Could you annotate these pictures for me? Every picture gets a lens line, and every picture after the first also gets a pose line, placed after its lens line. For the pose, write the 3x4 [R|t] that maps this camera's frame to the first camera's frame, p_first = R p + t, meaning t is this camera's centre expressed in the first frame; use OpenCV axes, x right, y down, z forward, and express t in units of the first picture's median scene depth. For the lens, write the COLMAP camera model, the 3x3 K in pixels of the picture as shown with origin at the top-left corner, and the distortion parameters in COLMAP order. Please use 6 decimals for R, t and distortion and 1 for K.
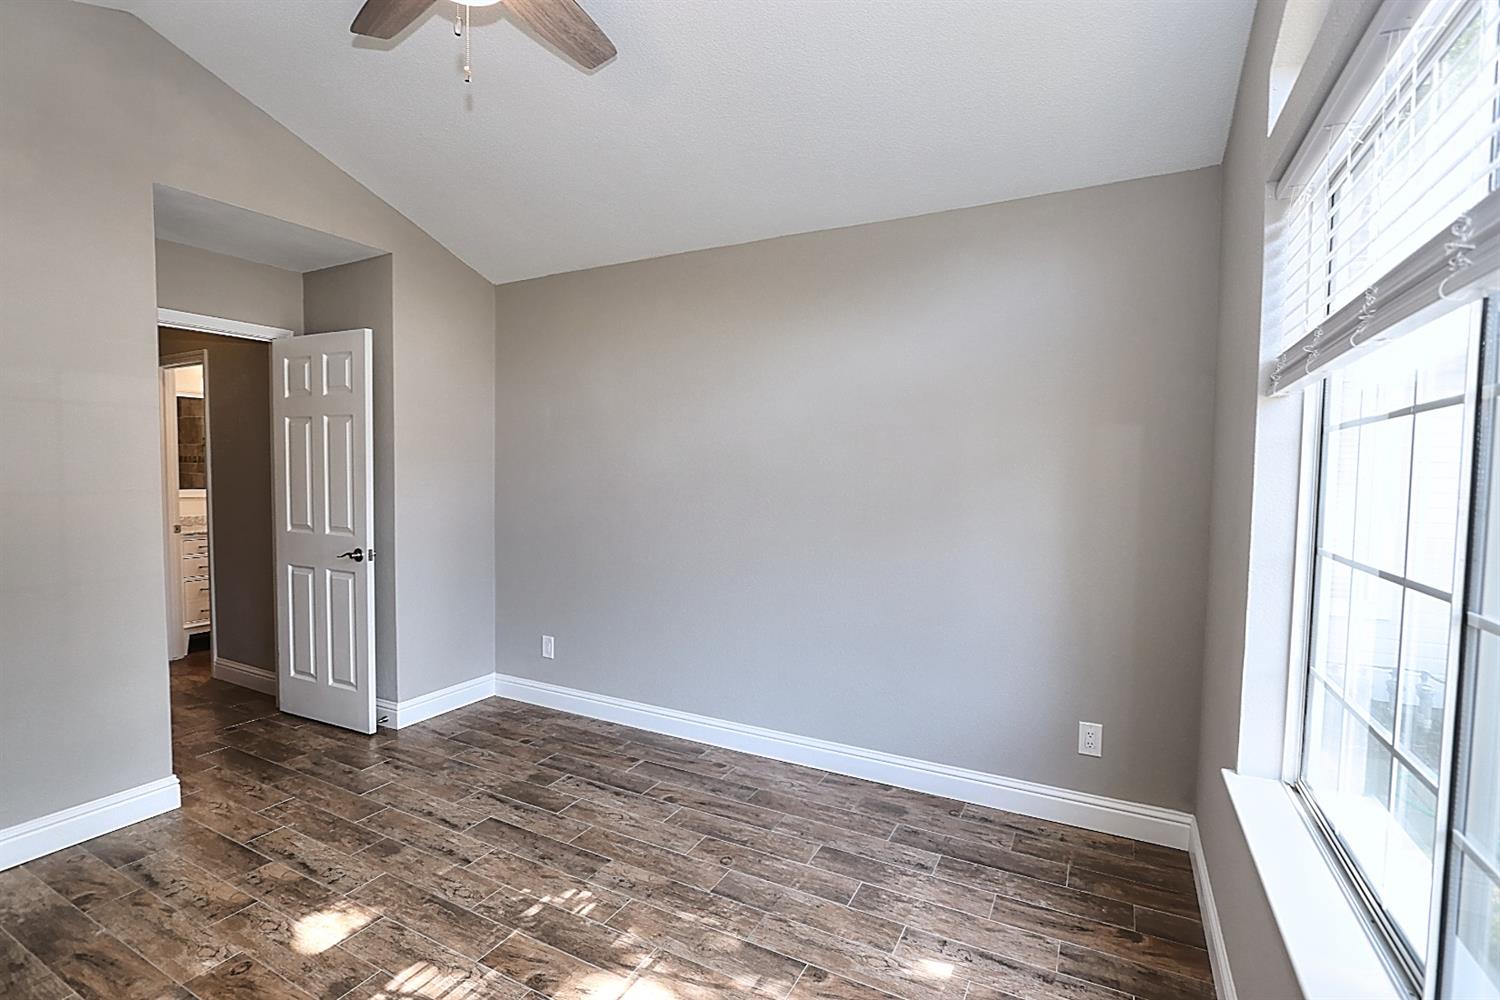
lens RADIAL K [[699.6, 0, 729.1], [0, 699.6, 505.1], [0, 0, 1]] dist [-0.019617, 0.003718]
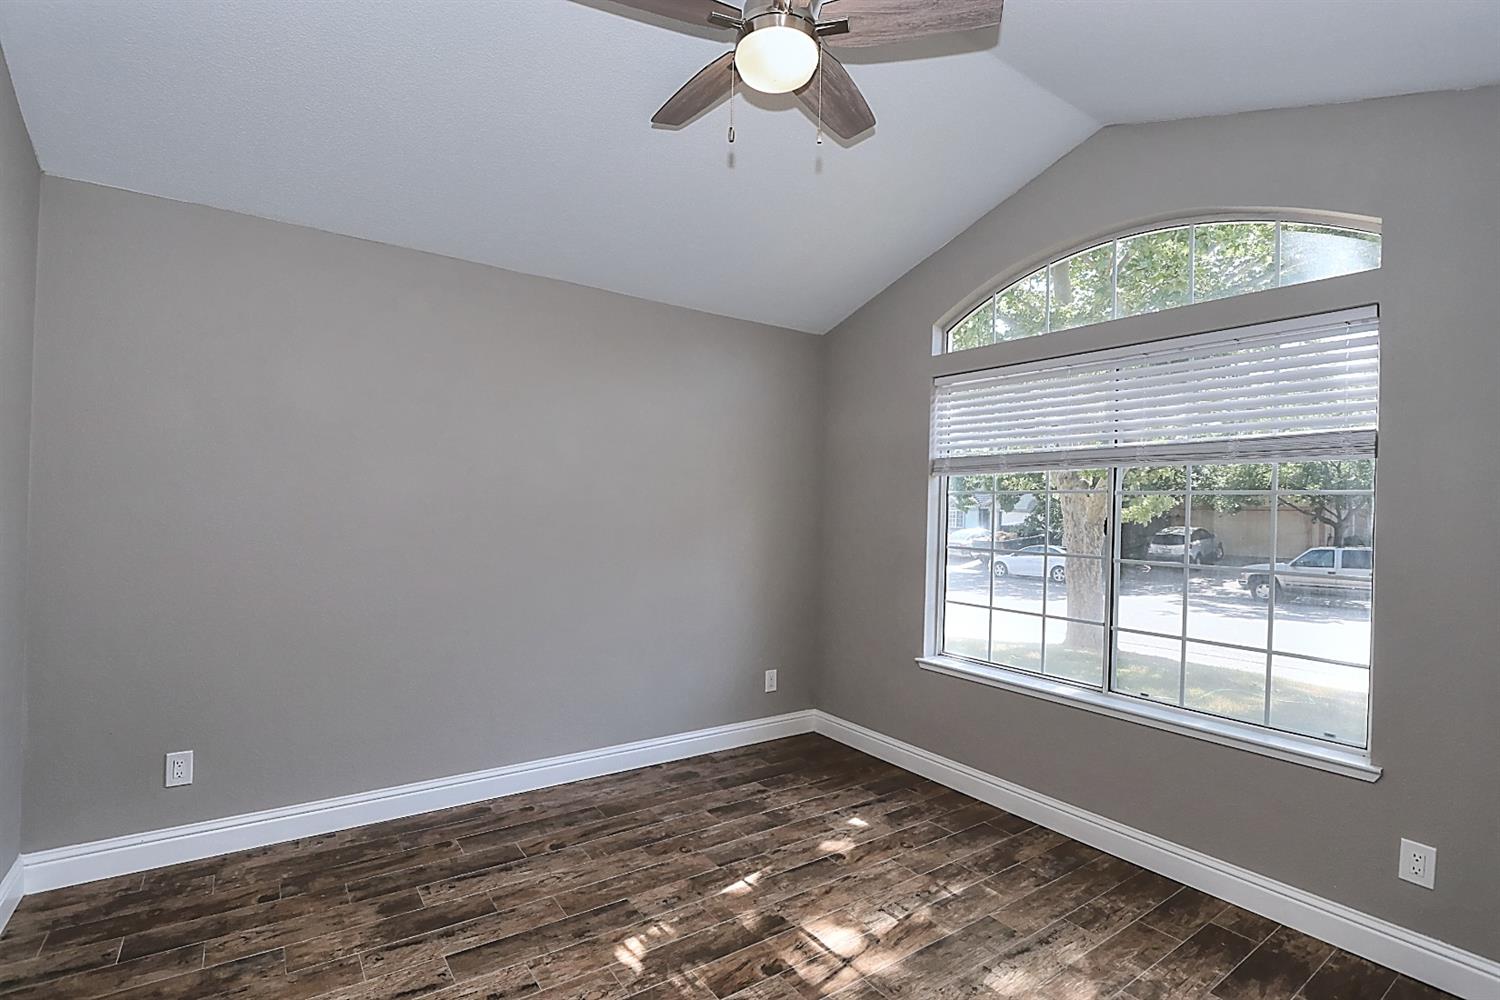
lens RADIAL K [[699.6, 0, 735.2], [0, 699.6, 501.6], [0, 0, 1]] dist [-0.019617, 0.003718]
pose [[0.449022, 0.007402, 0.893490, -0.862910], [0.024134, 0.999500, -0.020408, -0.028236], [-0.893195, 0.030727, 0.448619, 0.348300]]
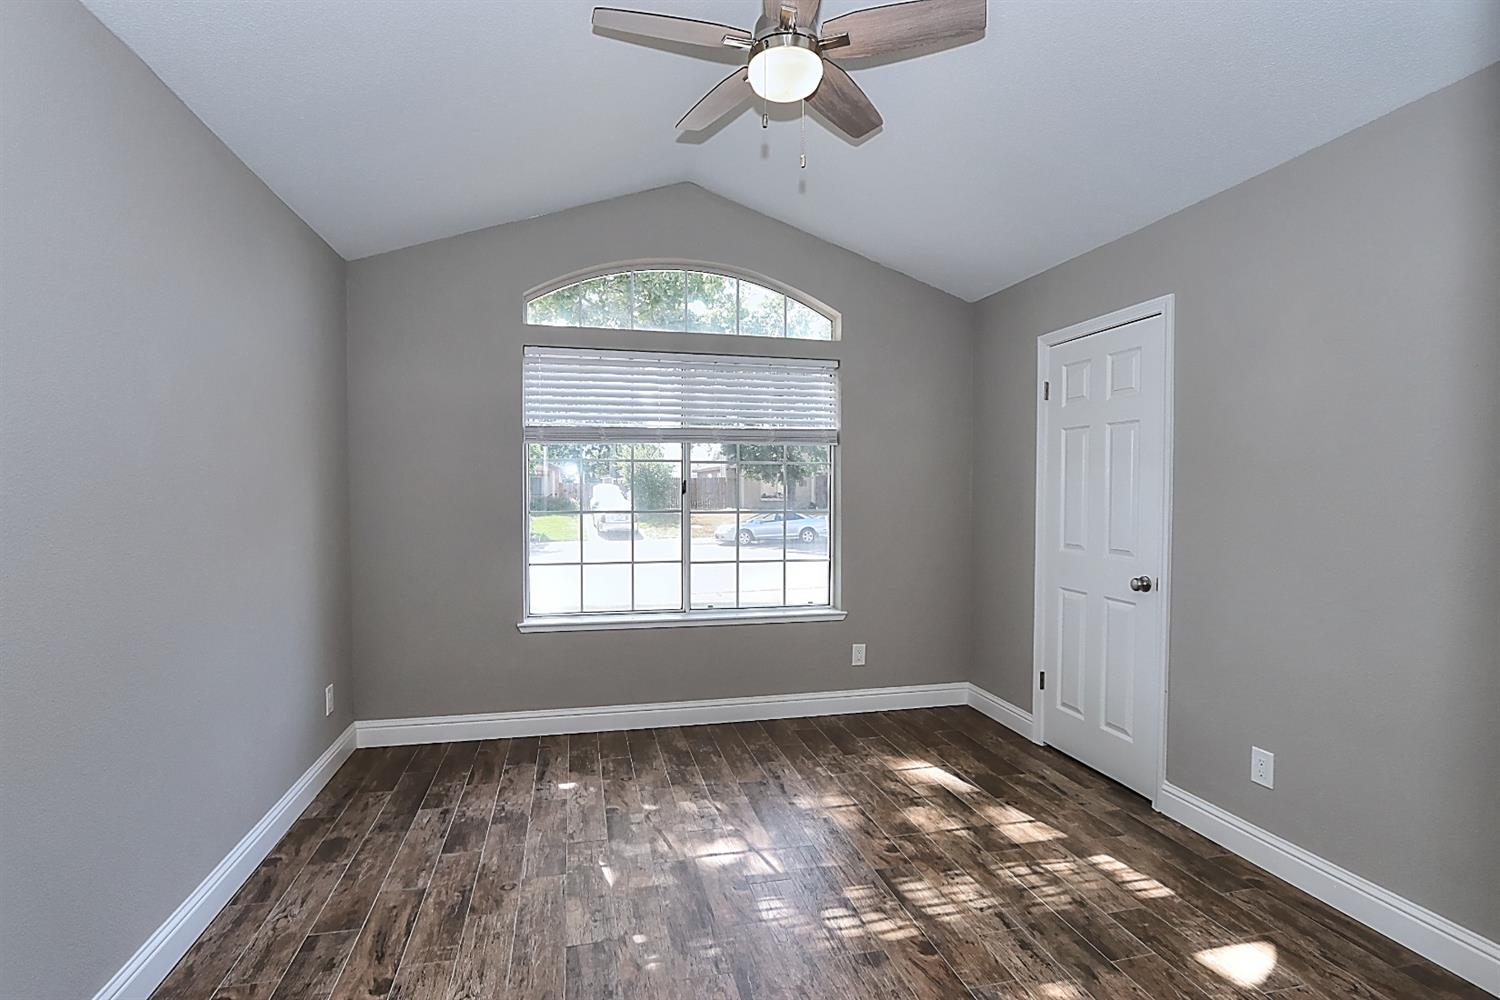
lens RADIAL K [[699.6, 0, 731.0], [0, 699.6, 502.7], [0, 0, 1]] dist [-0.019617, 0.003718]
pose [[-0.657526, -0.031183, 0.752786, -0.786349], [0.027373, 0.997495, 0.065229, -0.057187], [-0.752934, 0.063496, -0.655026, 1.186669]]
